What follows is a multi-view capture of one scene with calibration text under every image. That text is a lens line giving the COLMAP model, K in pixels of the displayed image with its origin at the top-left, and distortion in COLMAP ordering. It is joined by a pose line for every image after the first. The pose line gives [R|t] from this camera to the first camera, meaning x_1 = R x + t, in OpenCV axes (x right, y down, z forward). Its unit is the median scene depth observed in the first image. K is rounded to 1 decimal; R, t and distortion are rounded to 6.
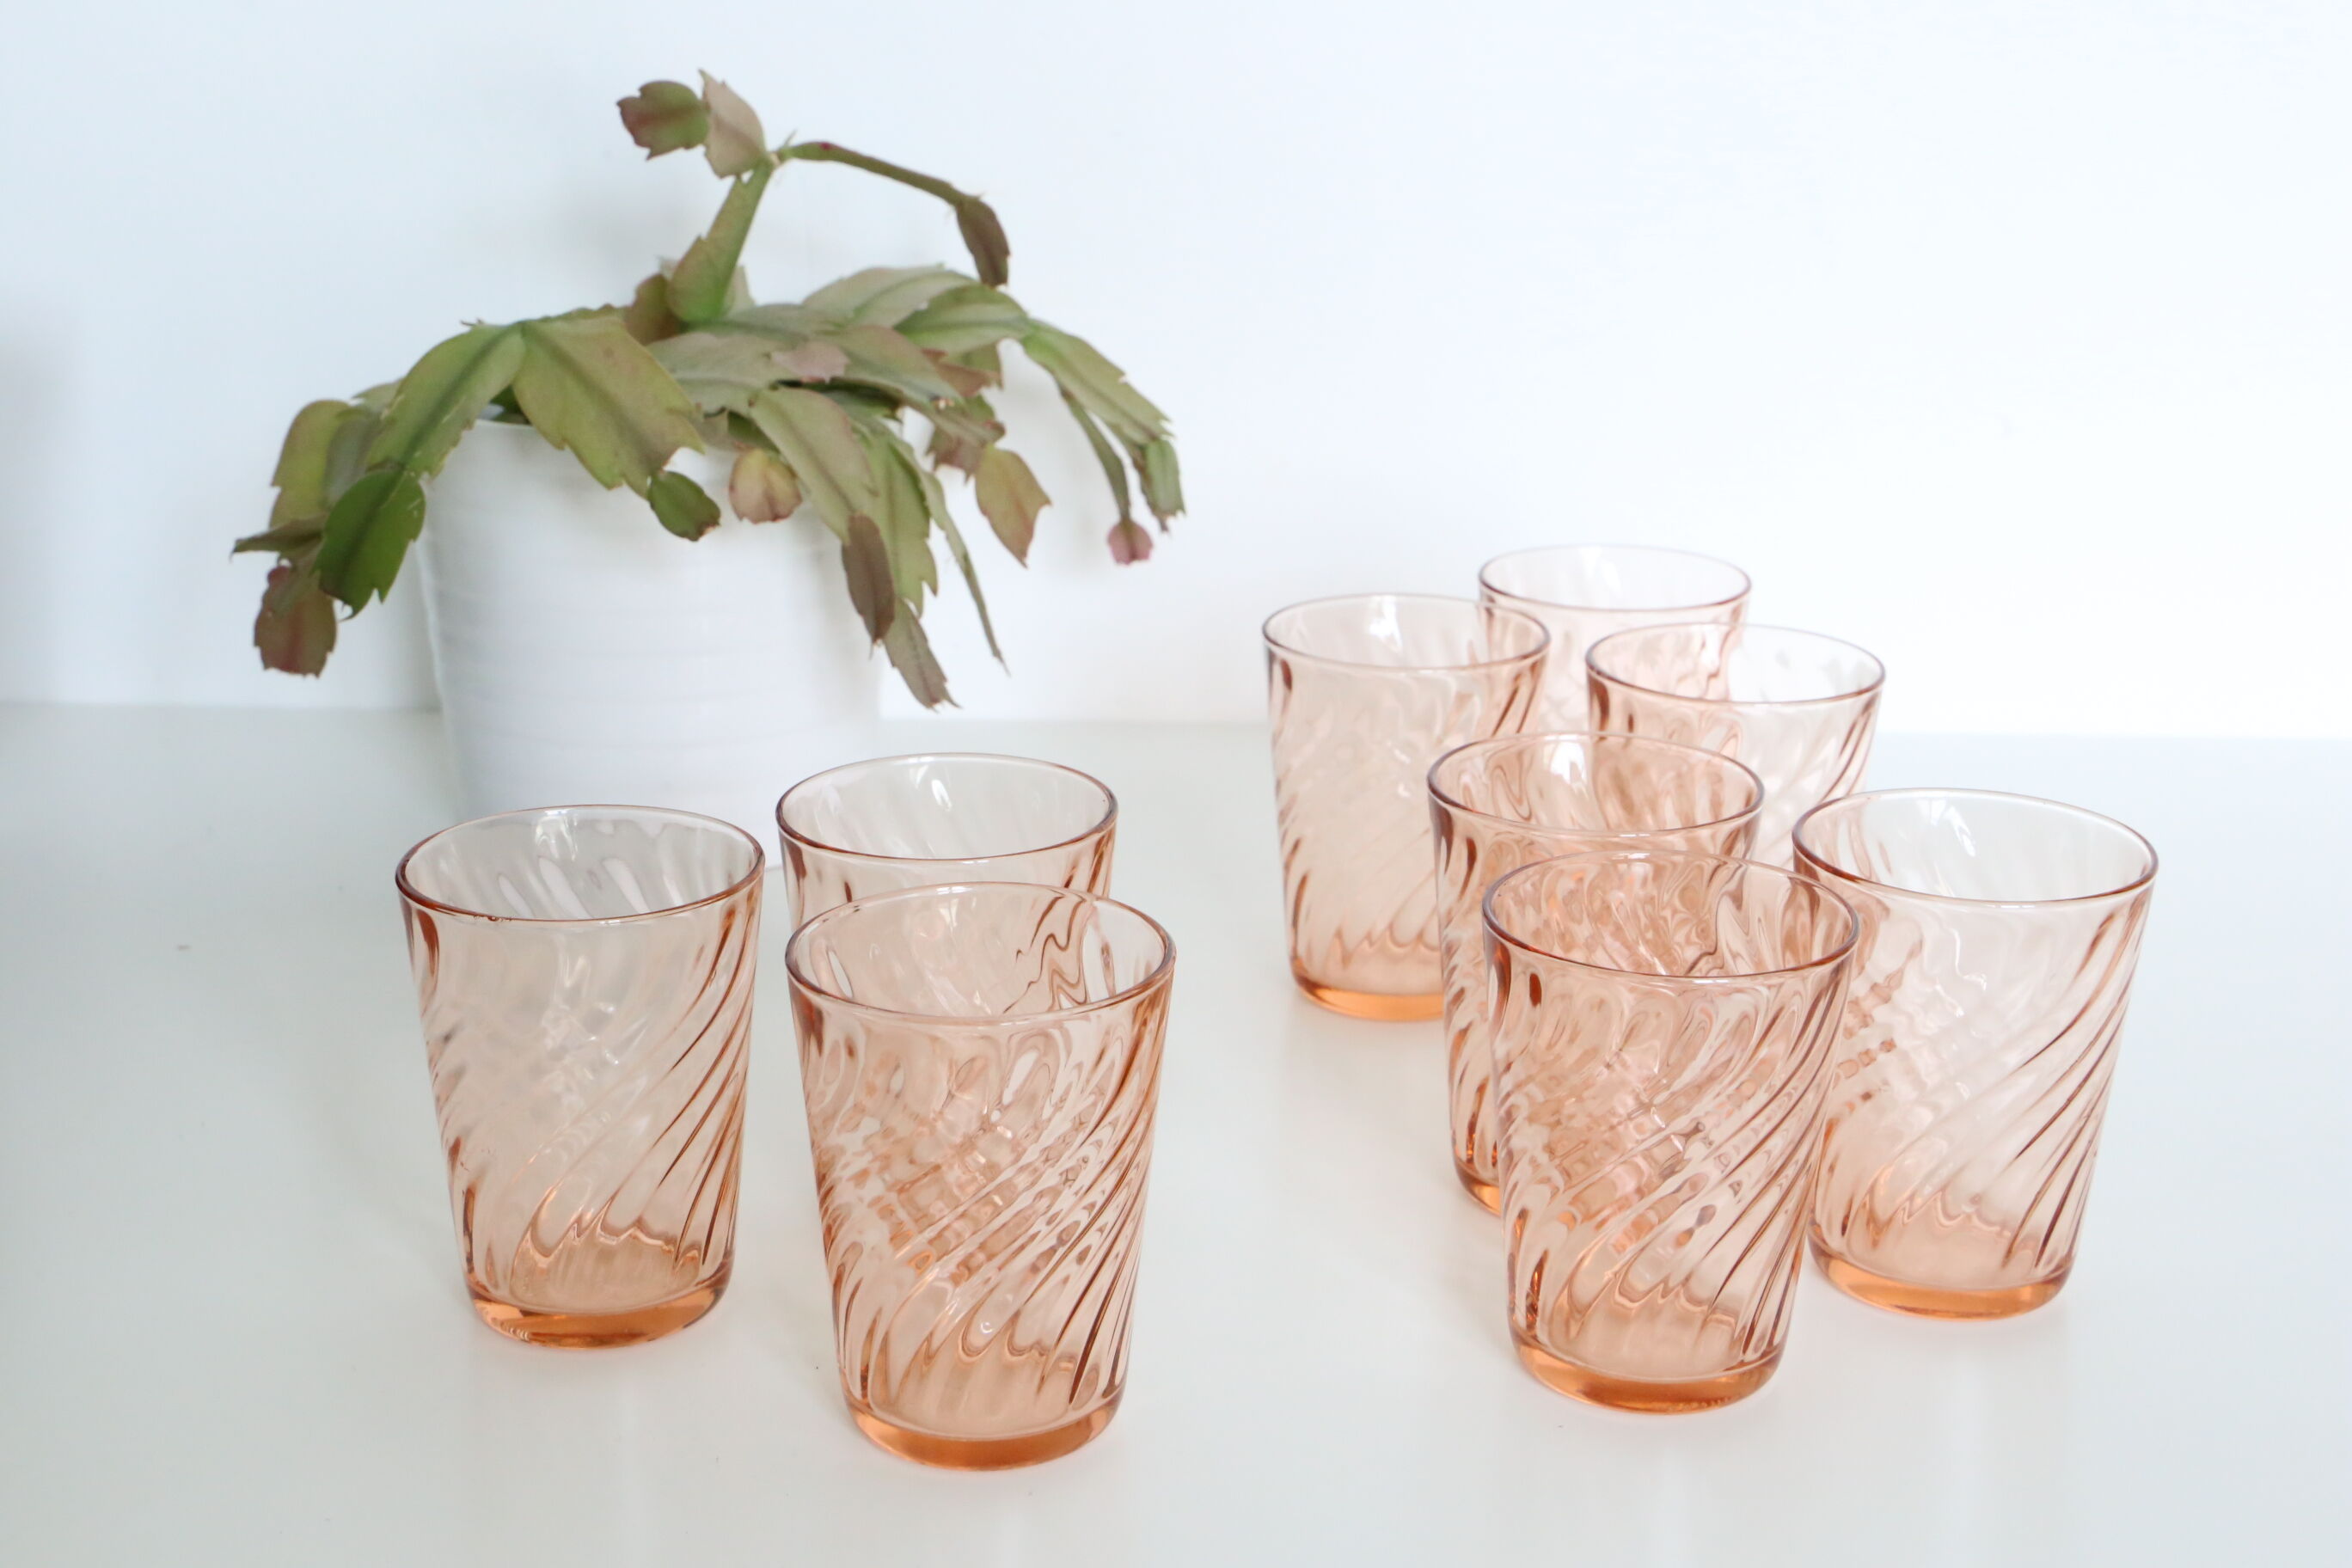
lens RADIAL K [[3546.6, 0, 1168.2], [0, 3546.6, 783.9], [0, 0, 1]] dist [0.105690, 0.000000]
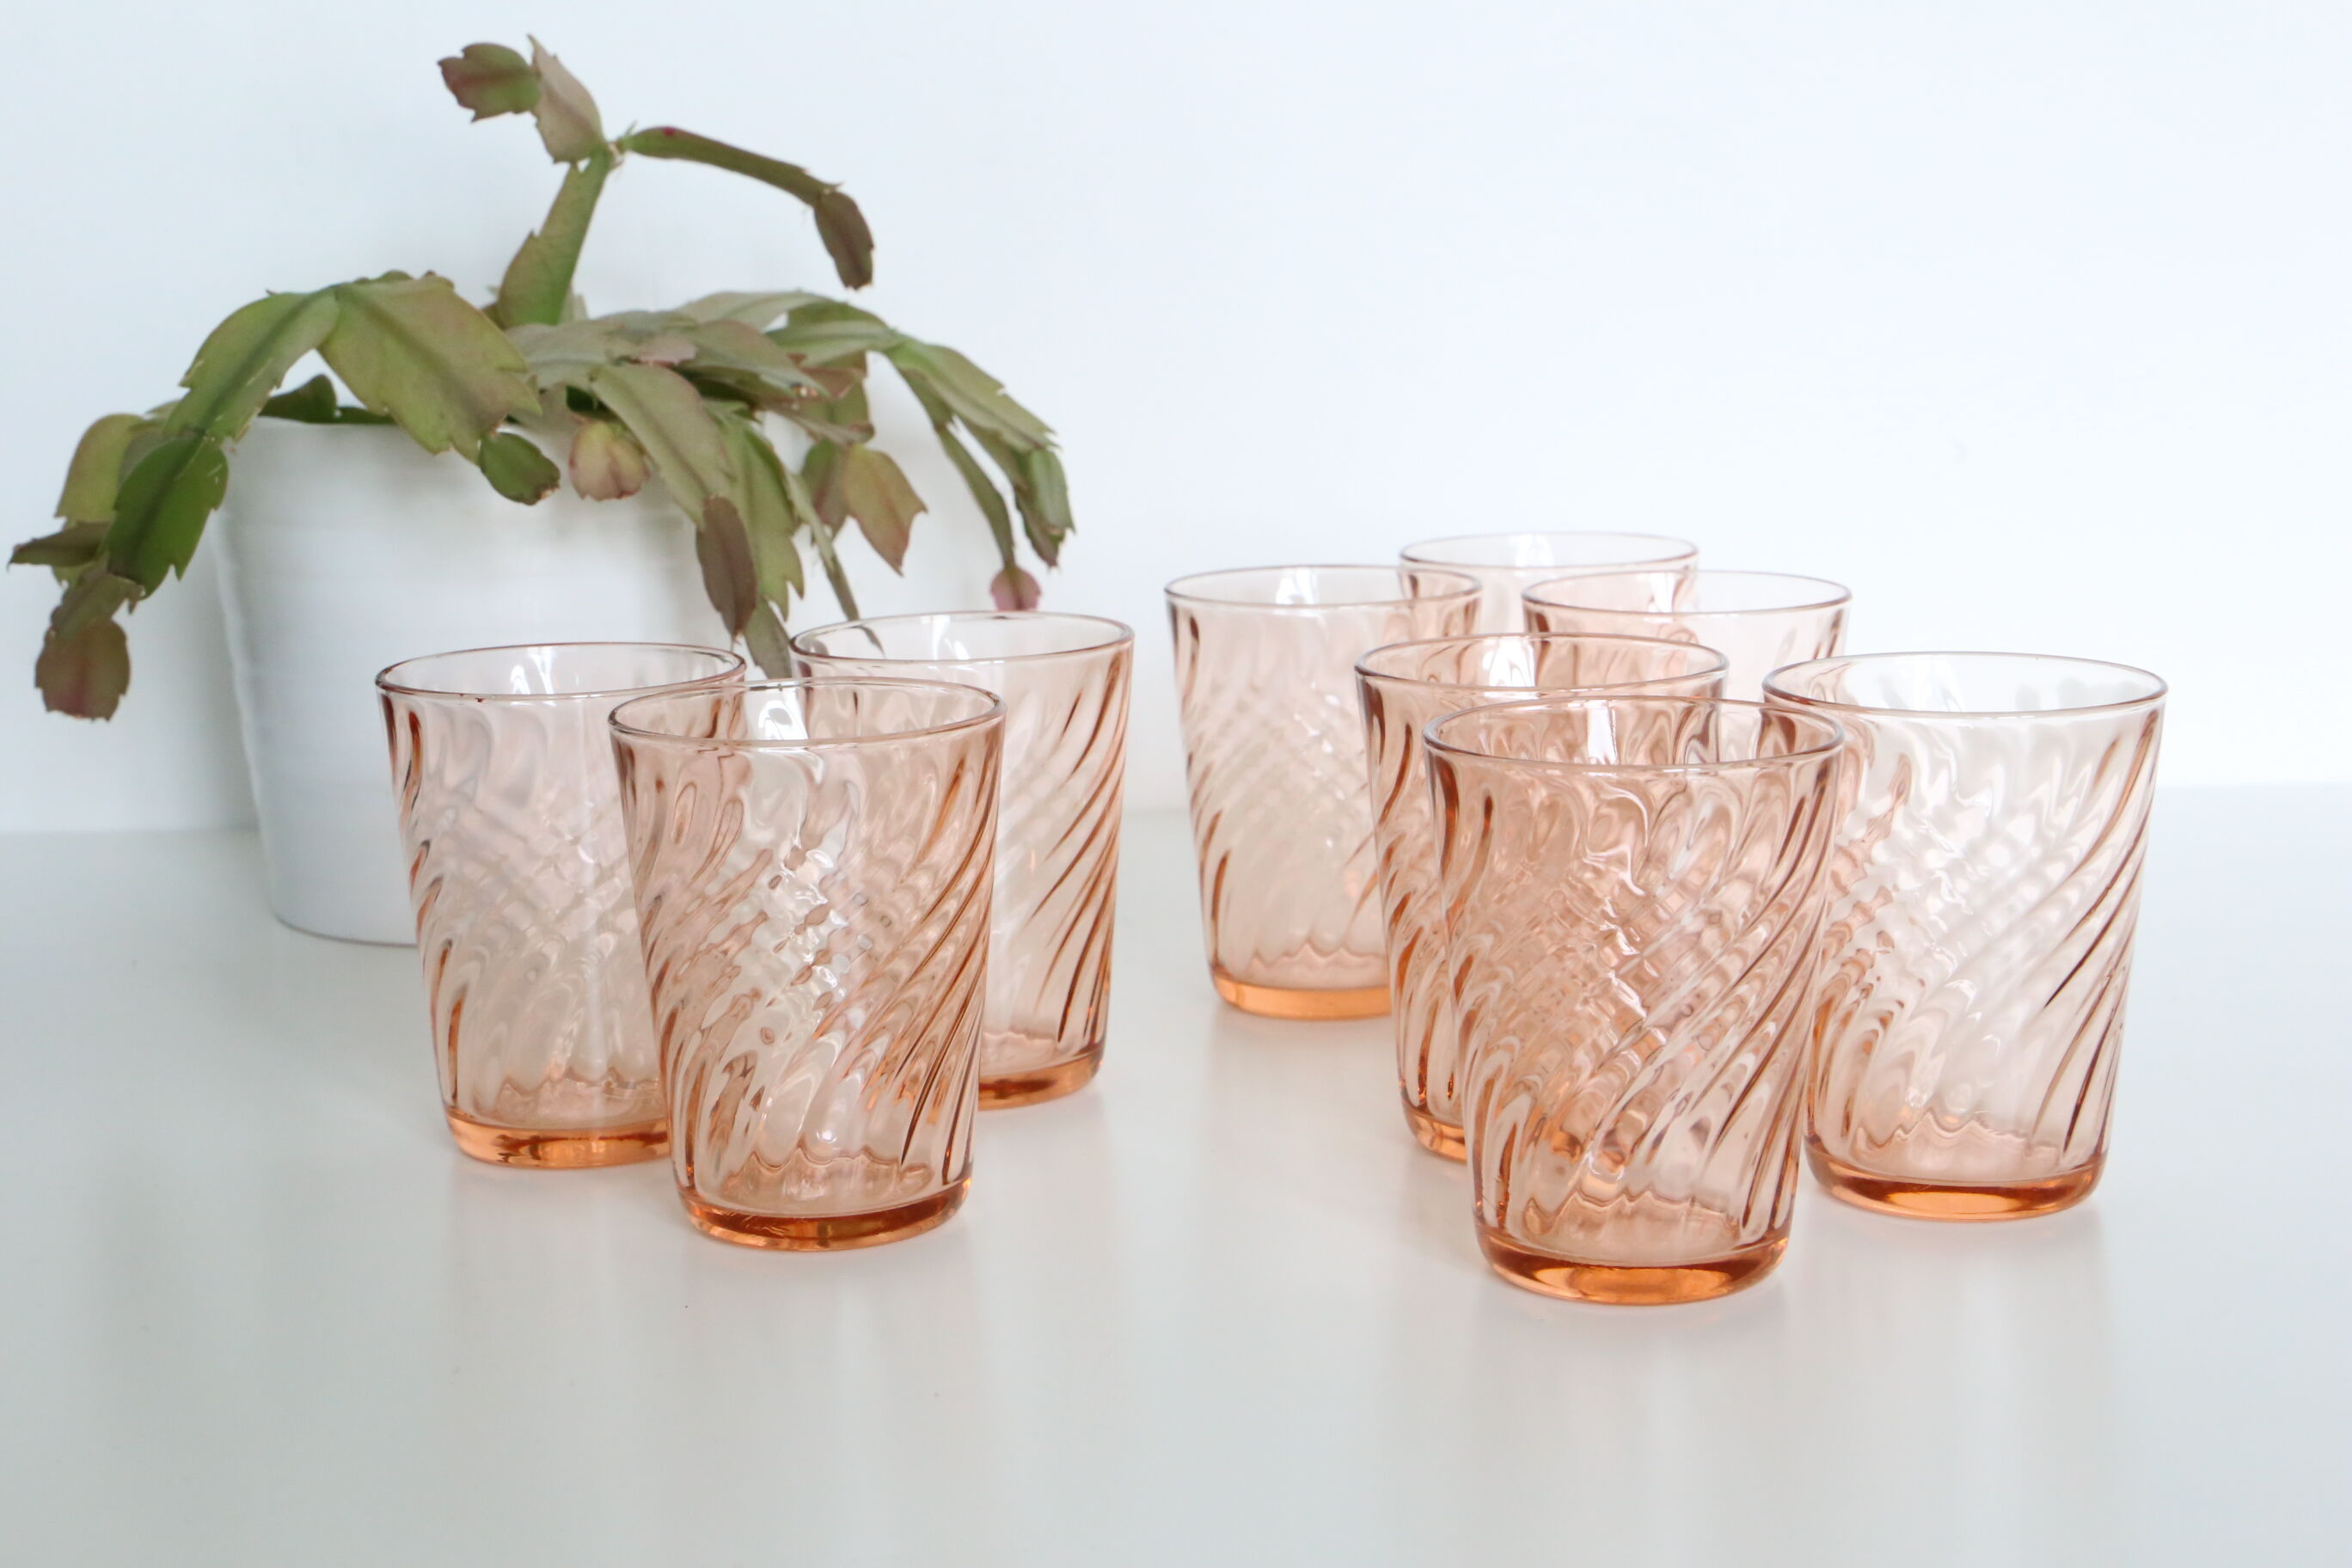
lens RADIAL K [[3838.6, 0, 1183.4], [0, 3838.6, 783.8], [0, 0, 1]] dist [0.137365, 0.000000]
pose [[0.998766, -0.034712, 0.035516, -0.005070], [0.039500, 0.988721, -0.144468, 0.142716], [-0.030100, 0.145692, 0.988872, 0.037022]]
